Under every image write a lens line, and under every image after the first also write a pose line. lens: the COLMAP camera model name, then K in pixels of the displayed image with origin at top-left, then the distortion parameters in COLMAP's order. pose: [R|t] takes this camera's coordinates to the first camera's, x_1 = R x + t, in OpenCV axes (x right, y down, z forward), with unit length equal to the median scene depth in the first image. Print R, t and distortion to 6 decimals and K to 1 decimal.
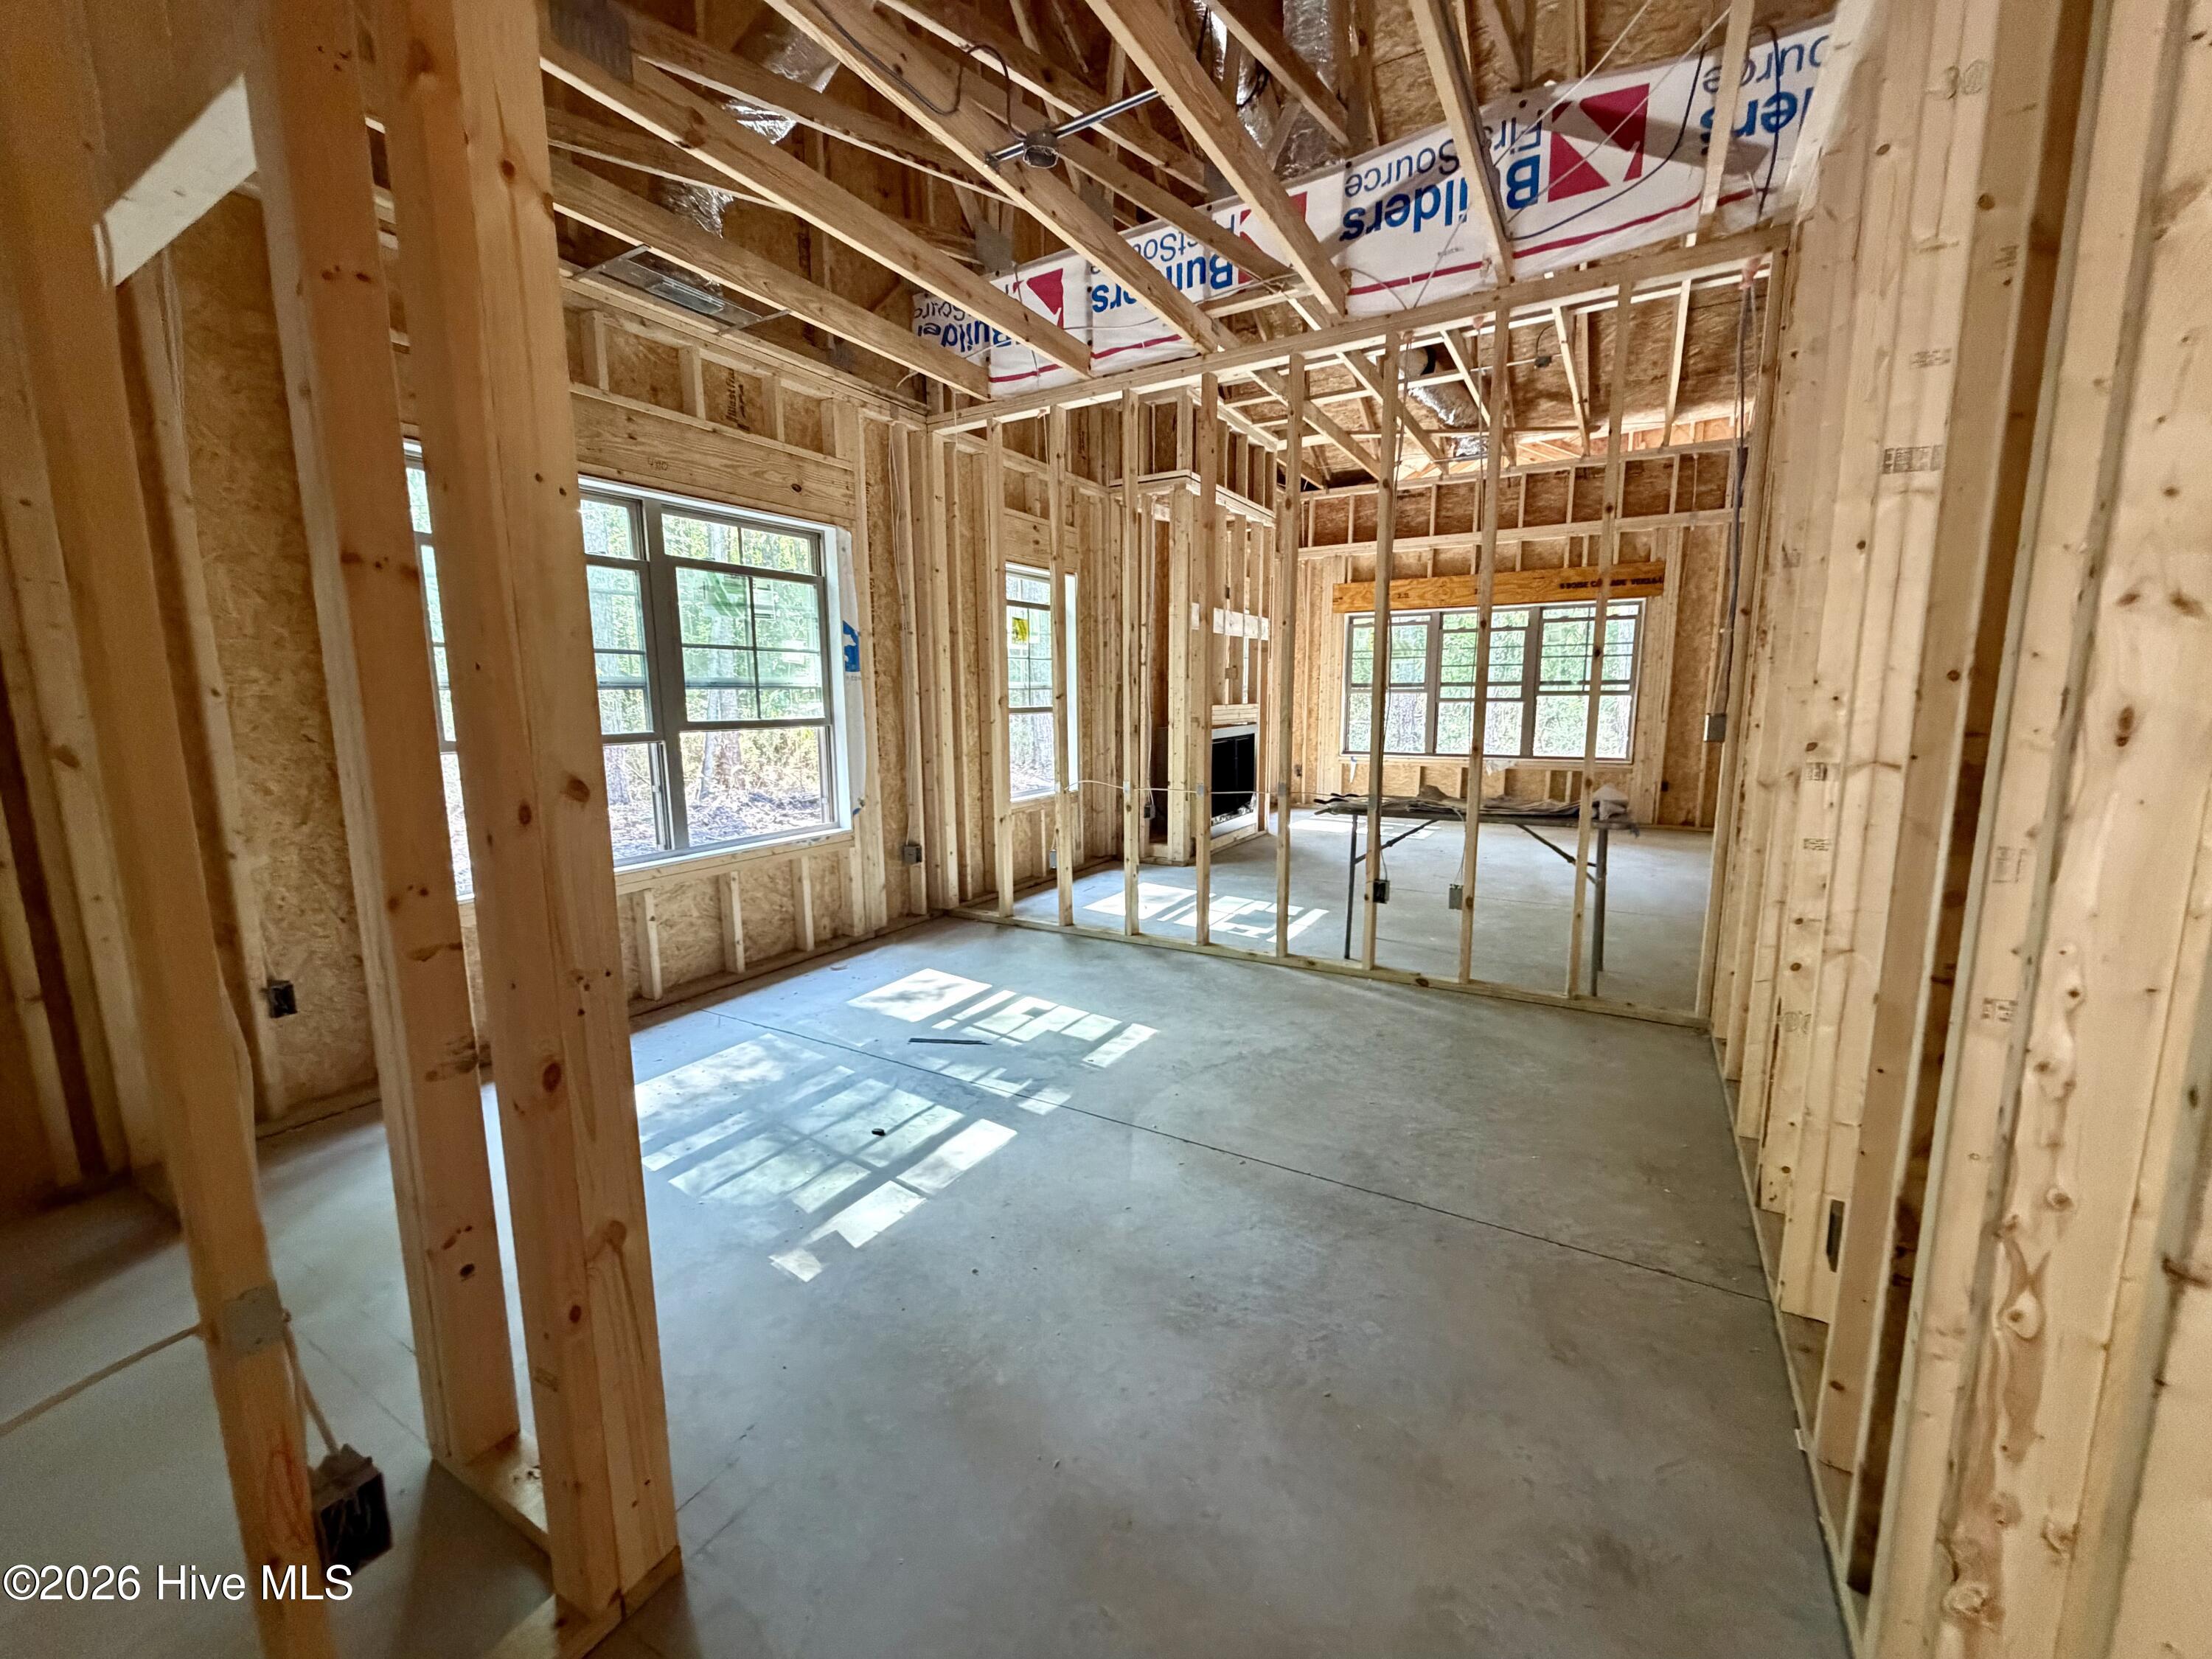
lens RADIAL K [[884.8, 0, 1108.6], [0, 884.8, 823.9], [0, 0, 1]] dist [-0.000949, 0.000116]
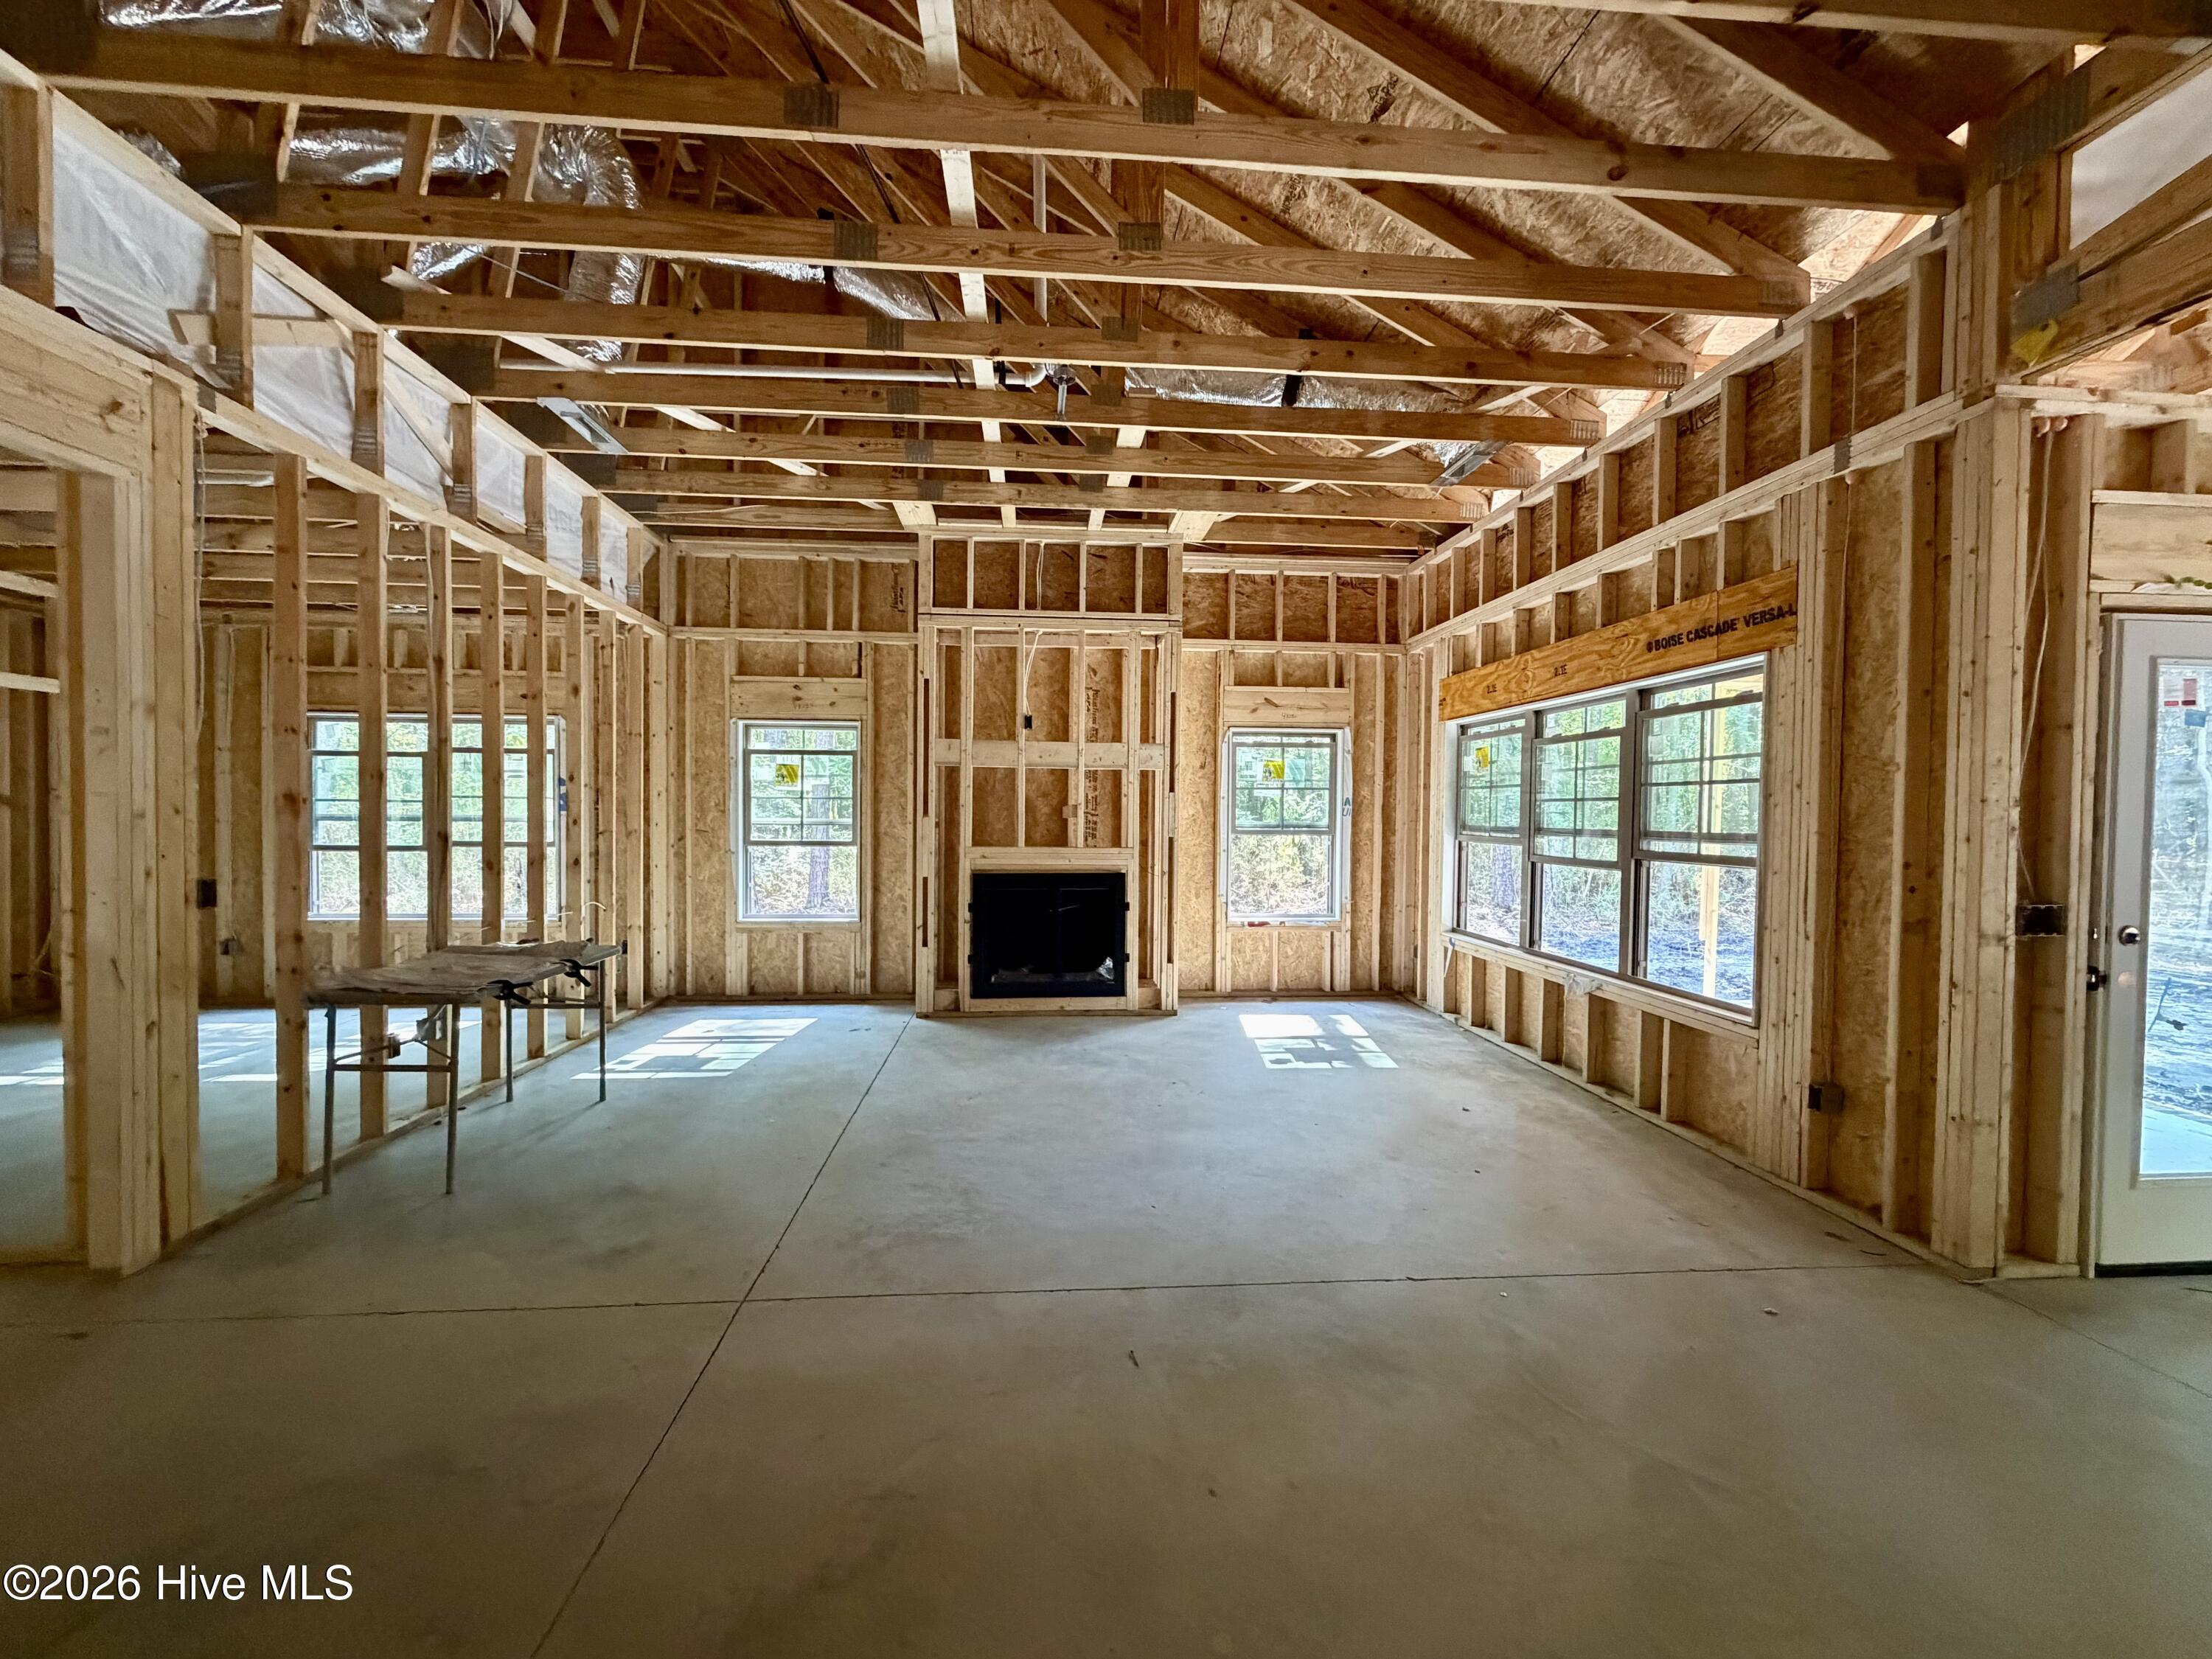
lens RADIAL K [[884.8, 0, 1113.1], [0, 884.8, 836.6], [0, 0, 1]] dist [-0.000949, 0.000116]
pose [[0.575677, 0.037234, -0.816829, 0.762036], [-0.134854, 0.989607, -0.049931, -0.096131], [0.806480, 0.138896, 0.574715, 0.482311]]
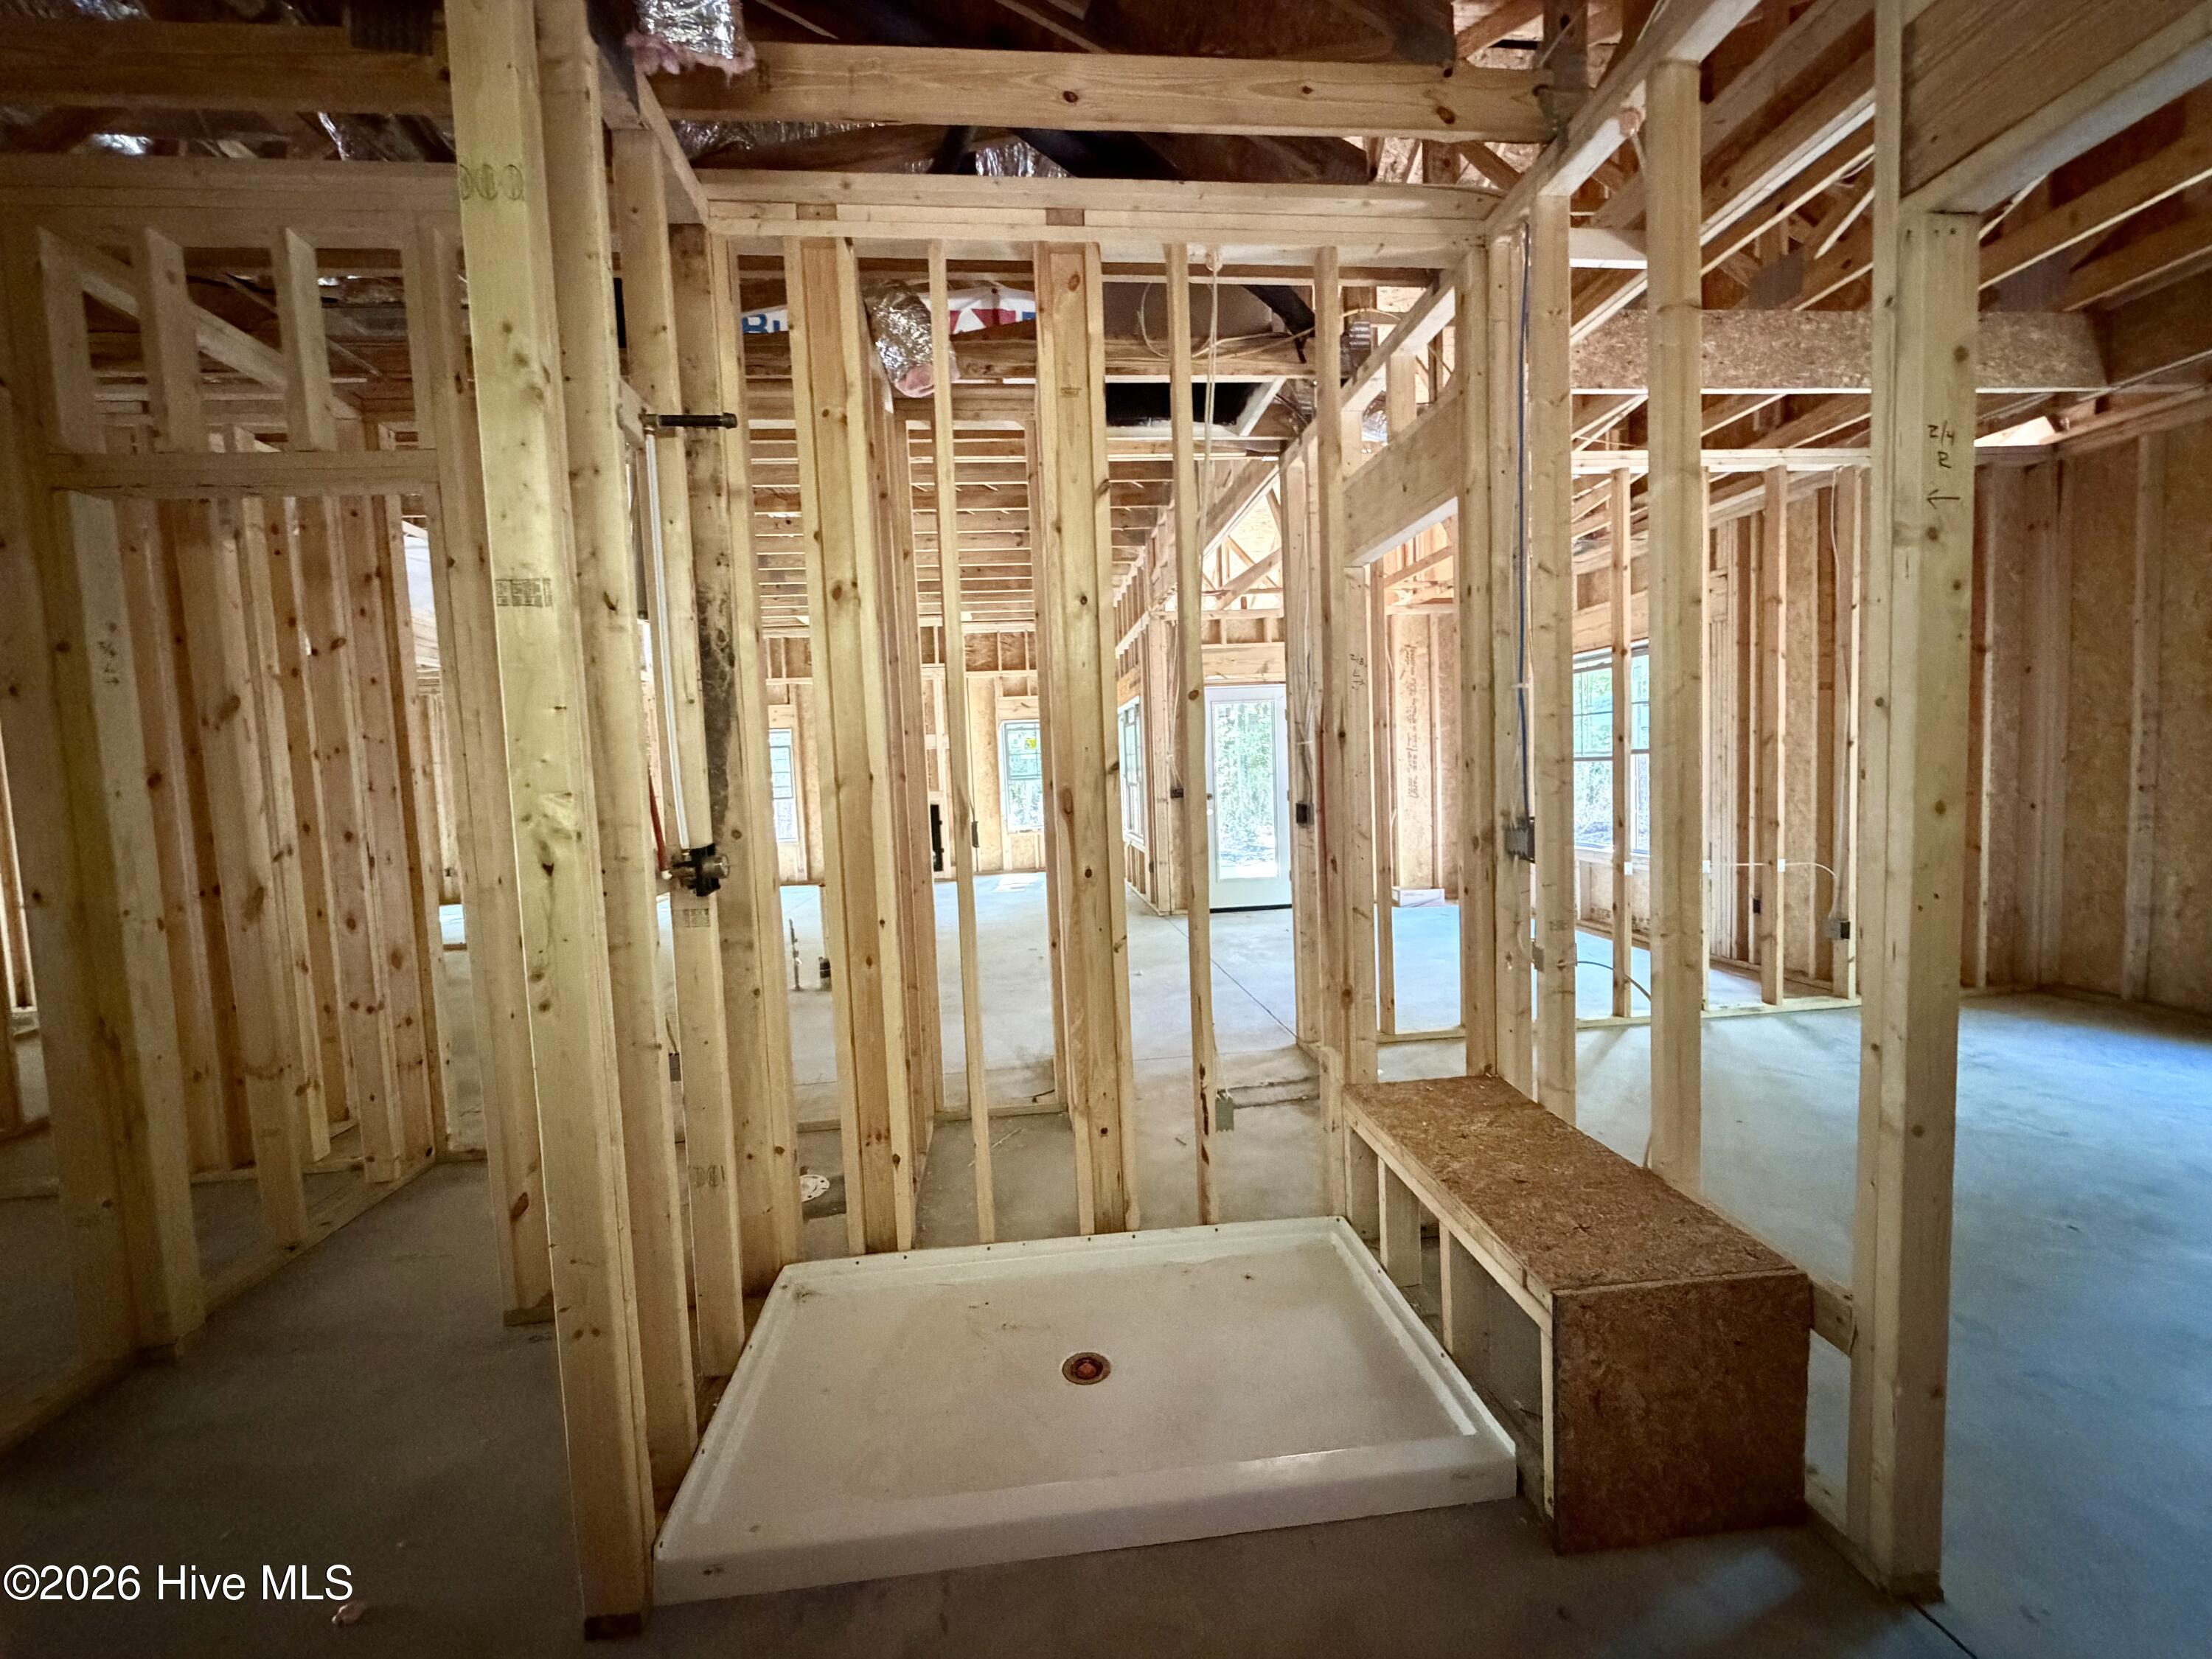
lens RADIAL K [[884.8, 0, 1091.3], [0, 884.8, 835.2], [0, 0, 1]] dist [-0.000949, 0.000116]
pose [[0.605463, 0.037899, -0.794971, 1.399557], [-0.079559, 0.996744, -0.013075, -0.057602], [0.791887, 0.071164, 0.606507, 0.276233]]
